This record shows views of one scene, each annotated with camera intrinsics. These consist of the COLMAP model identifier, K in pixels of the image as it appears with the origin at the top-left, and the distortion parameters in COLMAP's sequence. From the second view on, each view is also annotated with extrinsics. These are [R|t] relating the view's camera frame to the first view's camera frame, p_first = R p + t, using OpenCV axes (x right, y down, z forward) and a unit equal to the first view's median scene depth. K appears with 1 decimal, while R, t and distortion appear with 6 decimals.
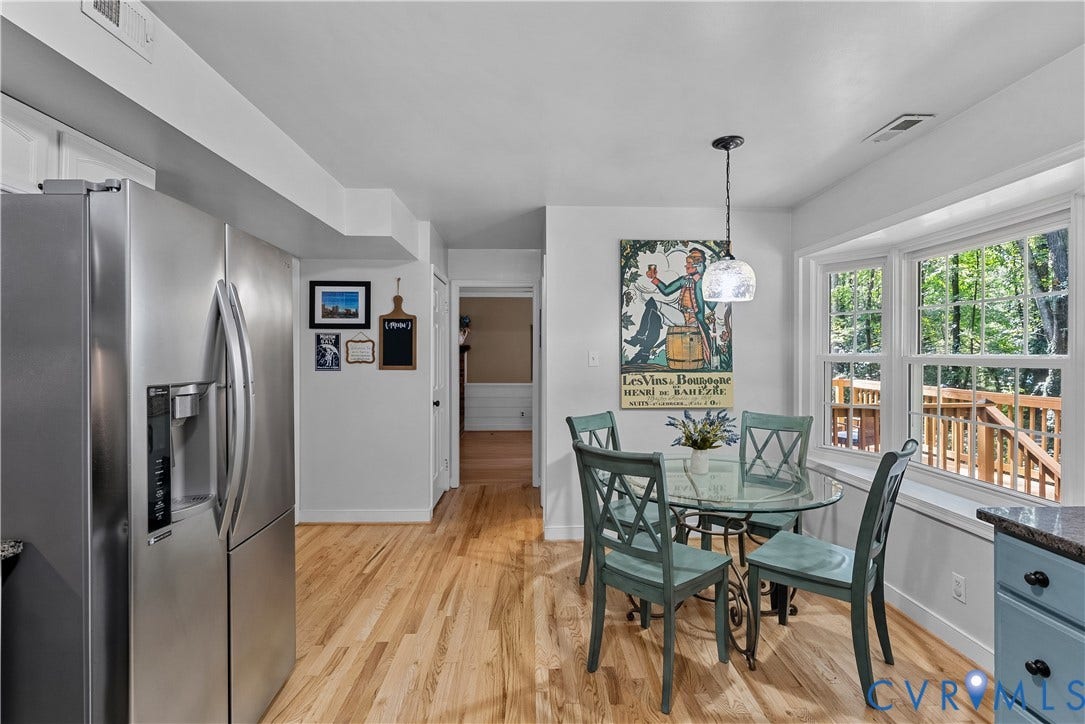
lens RADIAL K [[497.5, 0, 547.1], [0, 497.5, 358.5], [0, 0, 1]] dist [-0.002717, 0.000835]
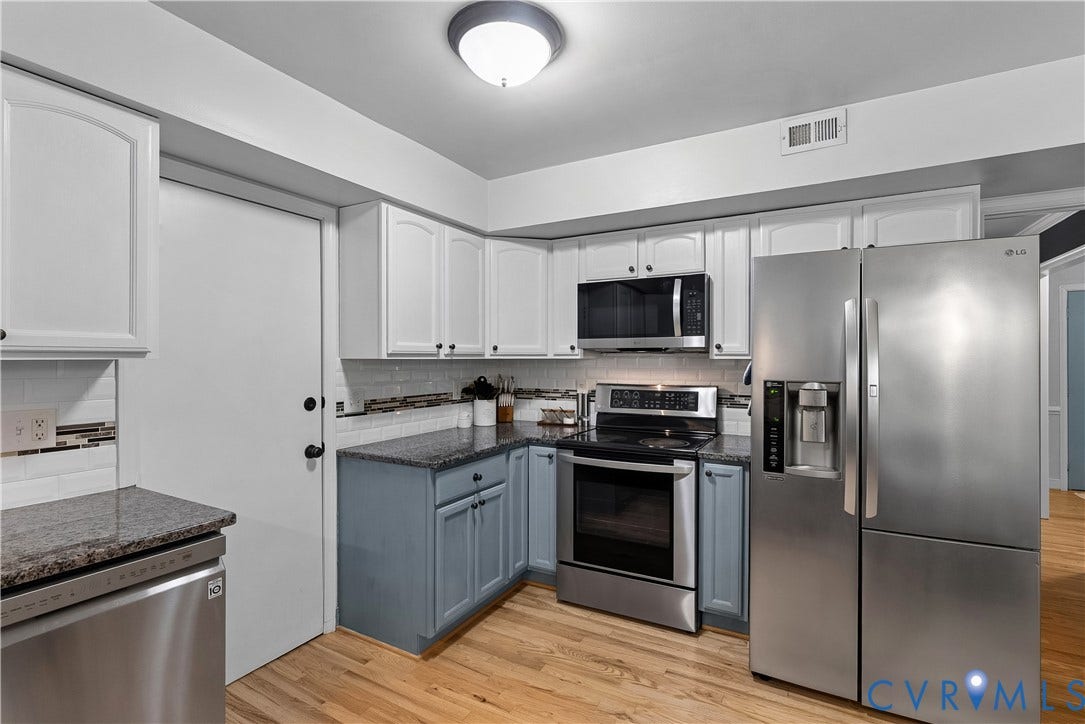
lens RADIAL K [[503.8, 0, 542.5], [0, 503.8, 362.0], [0, 0, 1]] dist [-0.001260, -0.000011]
pose [[-0.522830, 0.003650, -0.852429, 0.337910], [-0.003963, 0.999970, 0.006712, -0.004187], [0.852428, 0.006887, -0.522799, 0.431442]]
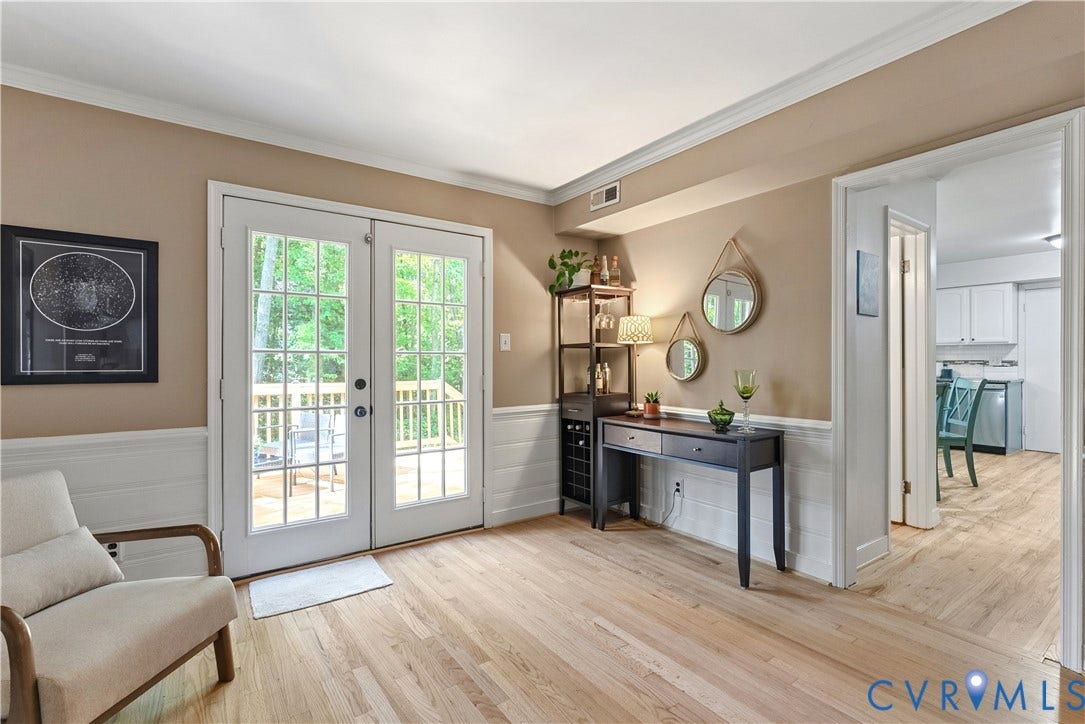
lens RADIAL K [[497.5, 0, 547.1], [0, 497.5, 358.5], [0, 0, 1]] dist [-0.002717, 0.000835]
pose [[-0.554313, 0.001389, 0.832307, -0.388099], [0.006095, 0.999979, 0.002390, 0.035254], [-0.832286, 0.006398, -0.554309, 2.164487]]
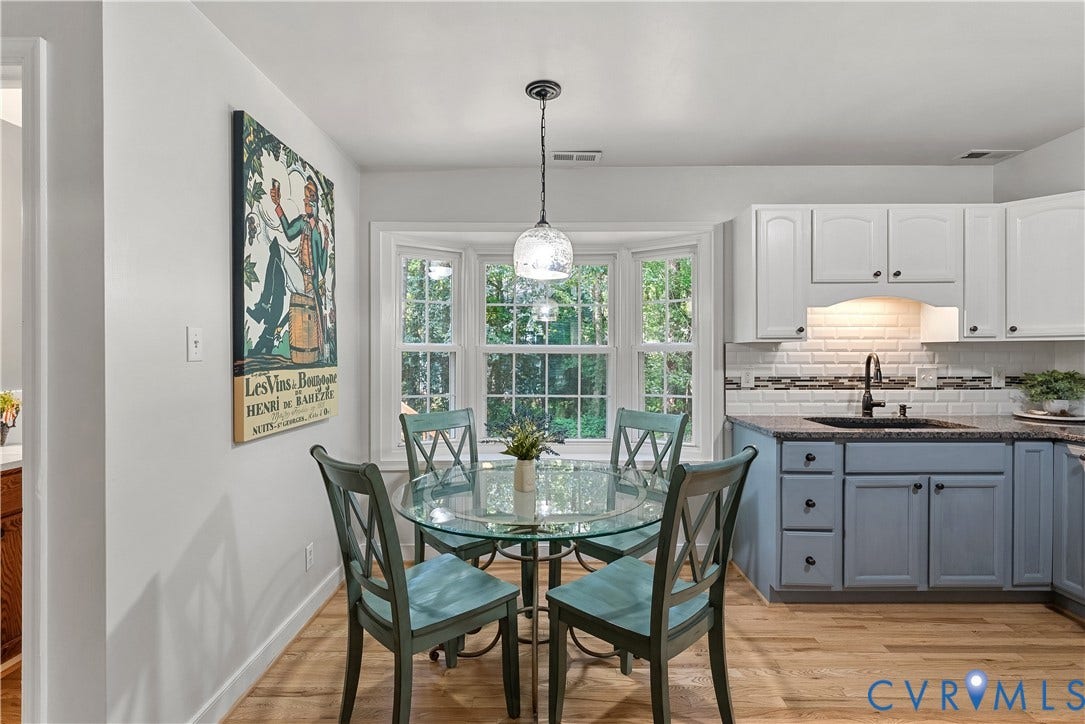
lens RADIAL K [[497.5, 0, 547.1], [0, 497.5, 358.5], [0, 0, 1]] dist [-0.002717, 0.000835]
pose [[0.048572, -0.011235, 0.998756, -0.341243], [0.007282, 0.999914, 0.010894, 0.010792], [-0.998793, 0.006744, 0.048650, 0.664389]]
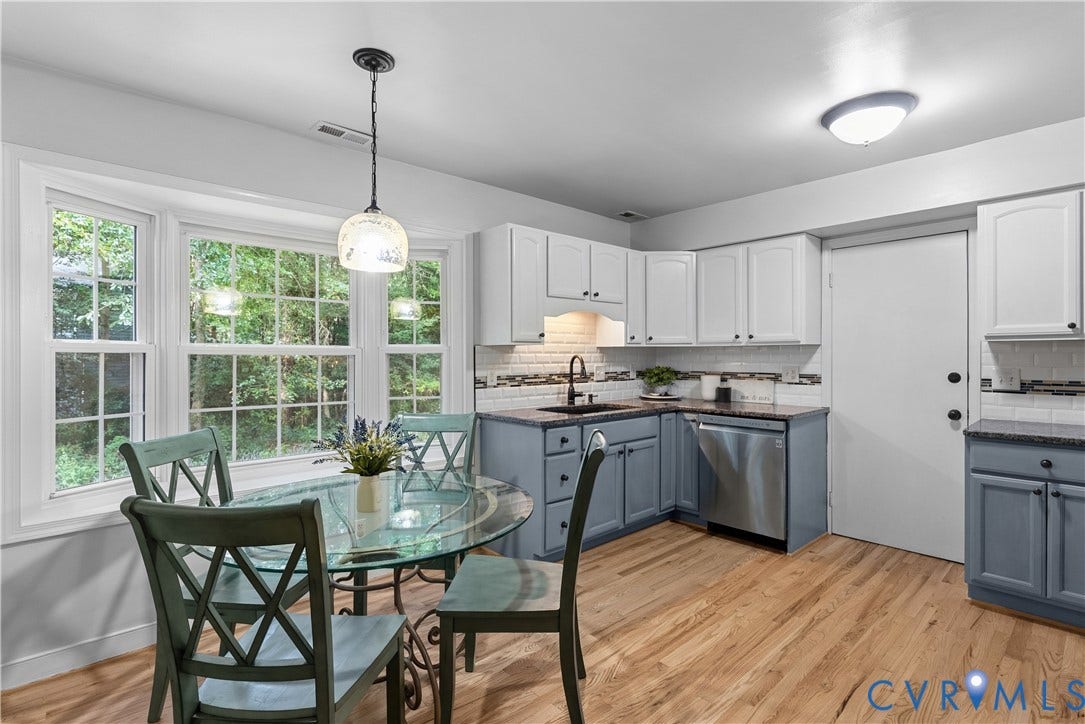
lens RADIAL K [[513.8, 0, 541.5], [0, 513.8, 356.6], [0, 0, 1]] dist [-0.009809, 0.000240]
pose [[-0.638783, -0.001598, 0.769386, -0.281647], [0.005988, 0.999957, 0.007049, 0.010846], [-0.769364, 0.009110, -0.638746, 0.909527]]
